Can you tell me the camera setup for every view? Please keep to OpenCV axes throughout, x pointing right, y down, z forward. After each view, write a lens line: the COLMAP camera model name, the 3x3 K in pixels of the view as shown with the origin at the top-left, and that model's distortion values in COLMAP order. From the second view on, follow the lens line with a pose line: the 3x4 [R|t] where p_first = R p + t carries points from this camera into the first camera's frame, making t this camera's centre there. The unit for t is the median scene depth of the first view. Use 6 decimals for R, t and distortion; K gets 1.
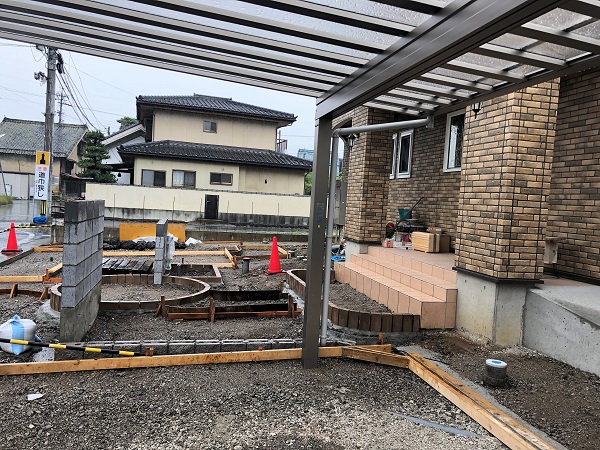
lens RADIAL K [[492.3, 0, 299.7], [0, 492.3, 225.8], [0, 0, 1]] dist [0.050573, -0.060528]
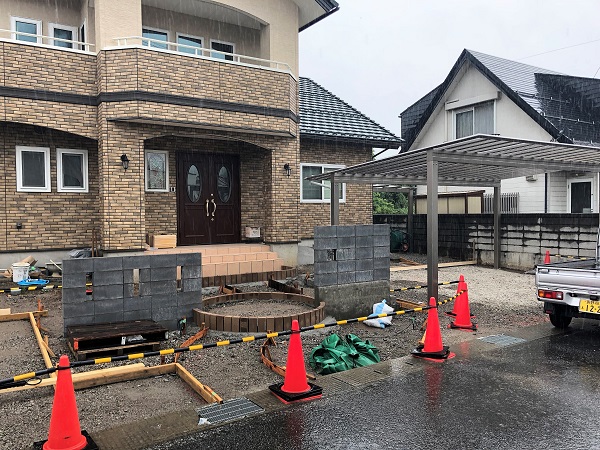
lens RADIAL K [[492.3, 0, 301.5], [0, 492.3, 230.5], [0, 0, 1]] dist [0.050573, -0.060528]
pose [[-0.340857, -0.091940, 0.935609, -1.147381], [0.035393, 0.993246, 0.110498, -0.134557], [-0.939448, 0.070778, -0.335301, 1.042495]]
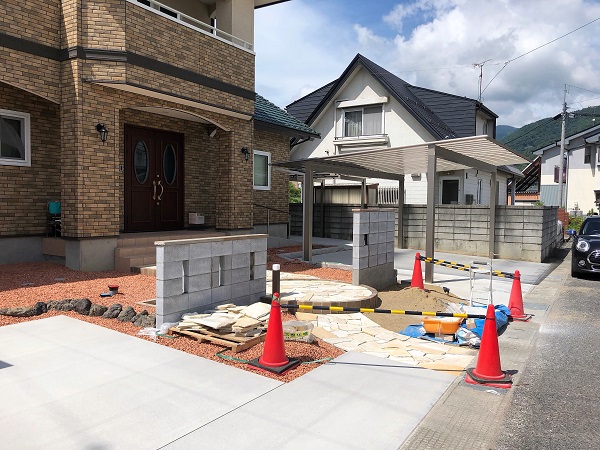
lens RADIAL K [[492.3, 0, 305.5], [0, 492.3, 222.4], [0, 0, 1]] dist [0.050573, -0.060528]
pose [[-0.704073, -0.099715, 0.703092, -0.892085], [-0.022501, 0.992728, 0.118259, -0.129882], [-0.709771, 0.067443, -0.701196, 1.450687]]
